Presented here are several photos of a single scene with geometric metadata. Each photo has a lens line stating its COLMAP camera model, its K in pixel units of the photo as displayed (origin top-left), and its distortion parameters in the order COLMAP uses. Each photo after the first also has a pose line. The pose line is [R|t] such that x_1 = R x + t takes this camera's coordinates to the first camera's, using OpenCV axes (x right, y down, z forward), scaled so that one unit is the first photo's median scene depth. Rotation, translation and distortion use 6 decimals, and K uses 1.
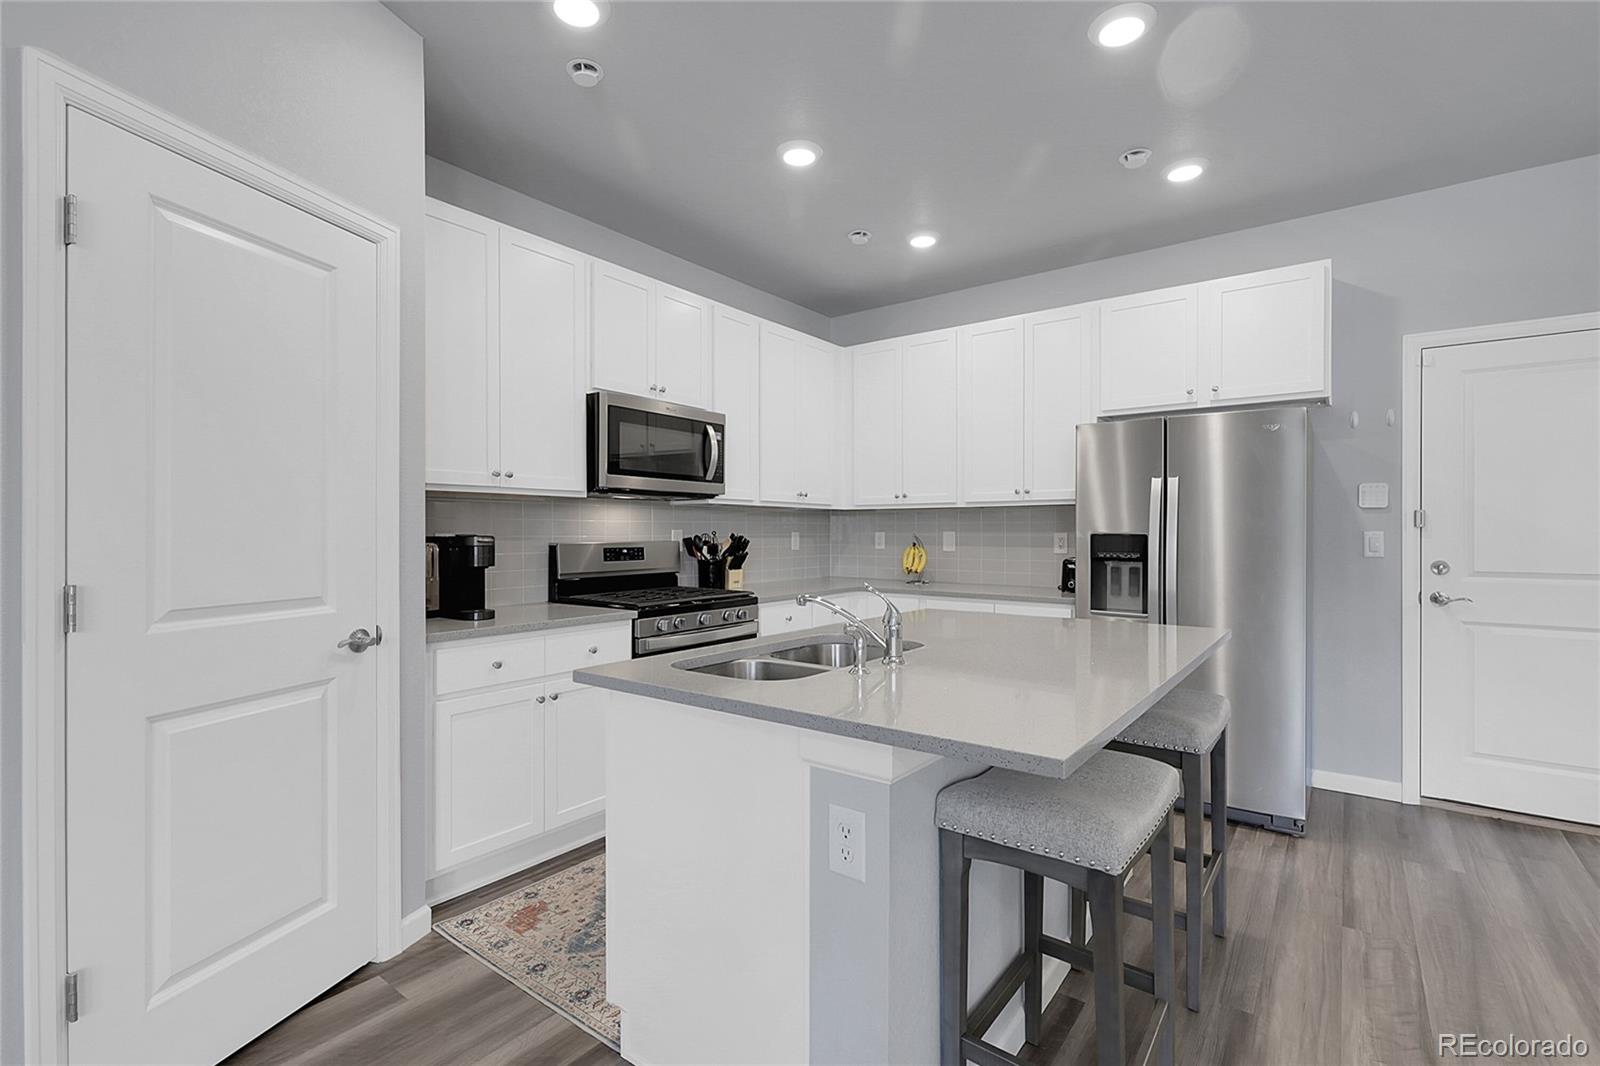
lens RADIAL K [[724.3, 0, 799.7], [0, 724.3, 530.1], [0, 0, 1]] dist [0.000664, -0.000117]
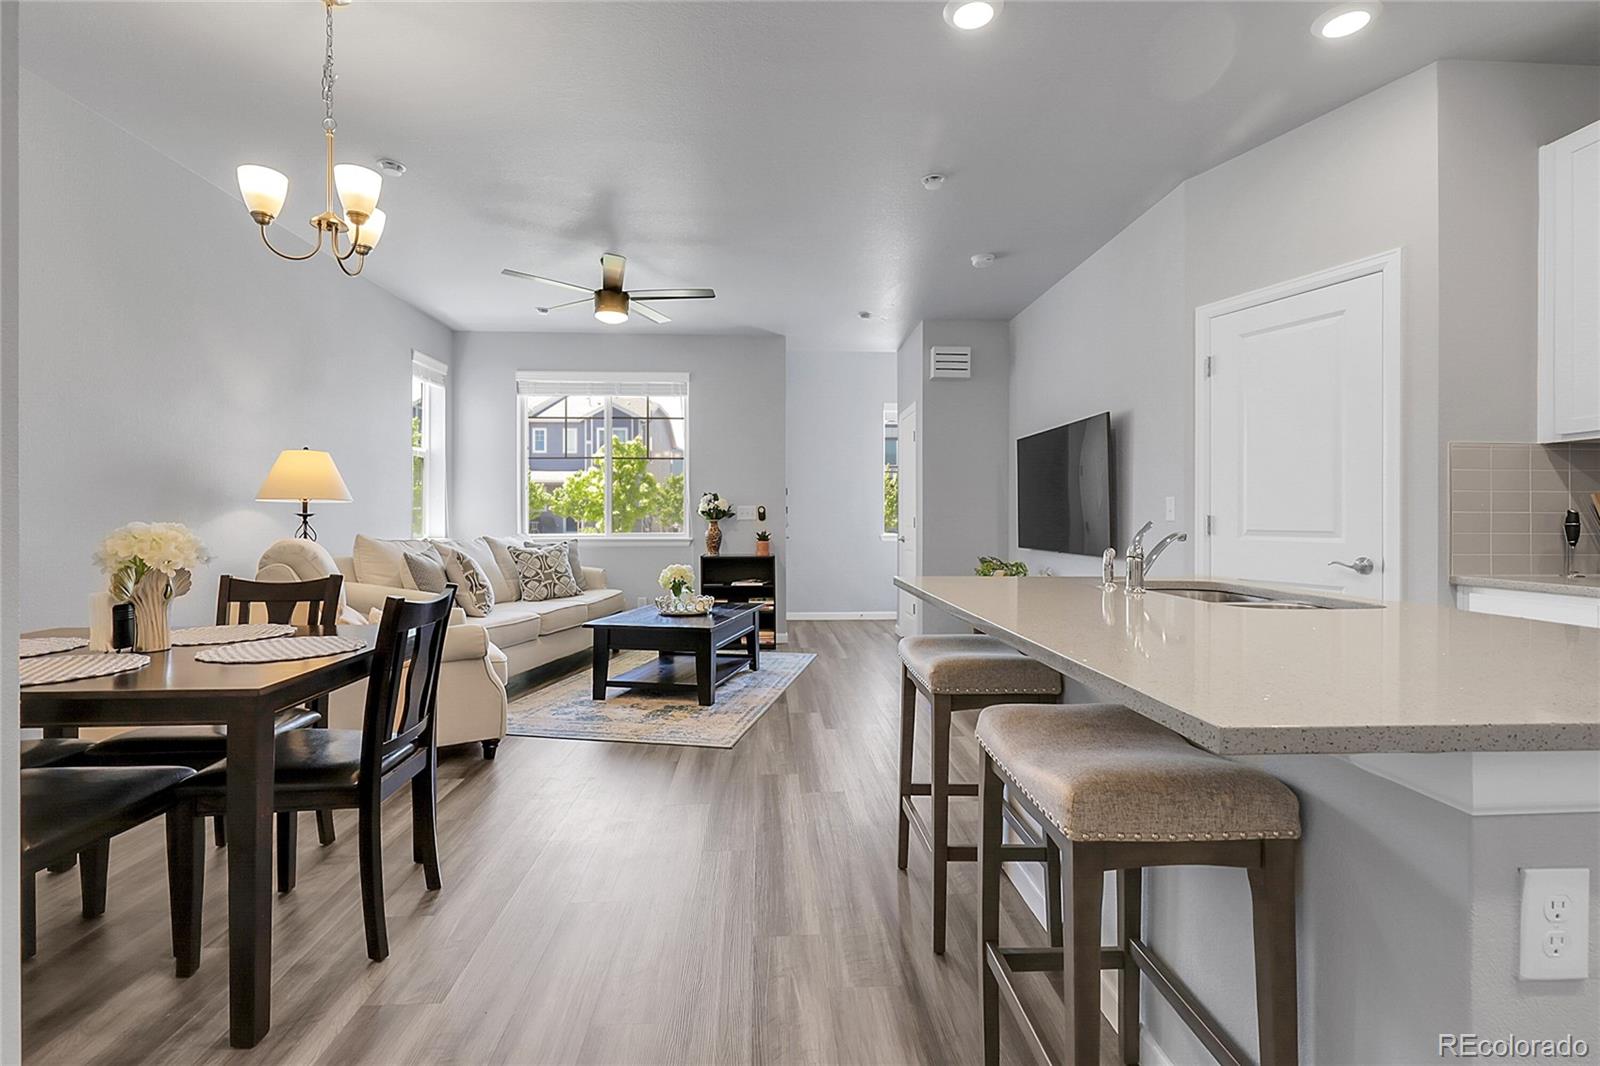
lens RADIAL K [[724.3, 0, 802.8], [0, 724.3, 519.3], [0, 0, 1]] dist [0.000664, -0.000117]
pose [[-0.764073, 0.001184, -0.645128, 0.677550], [0.003032, 0.999994, -0.001755, 0.037289], [0.645122, -0.003297, -0.764072, 0.828561]]
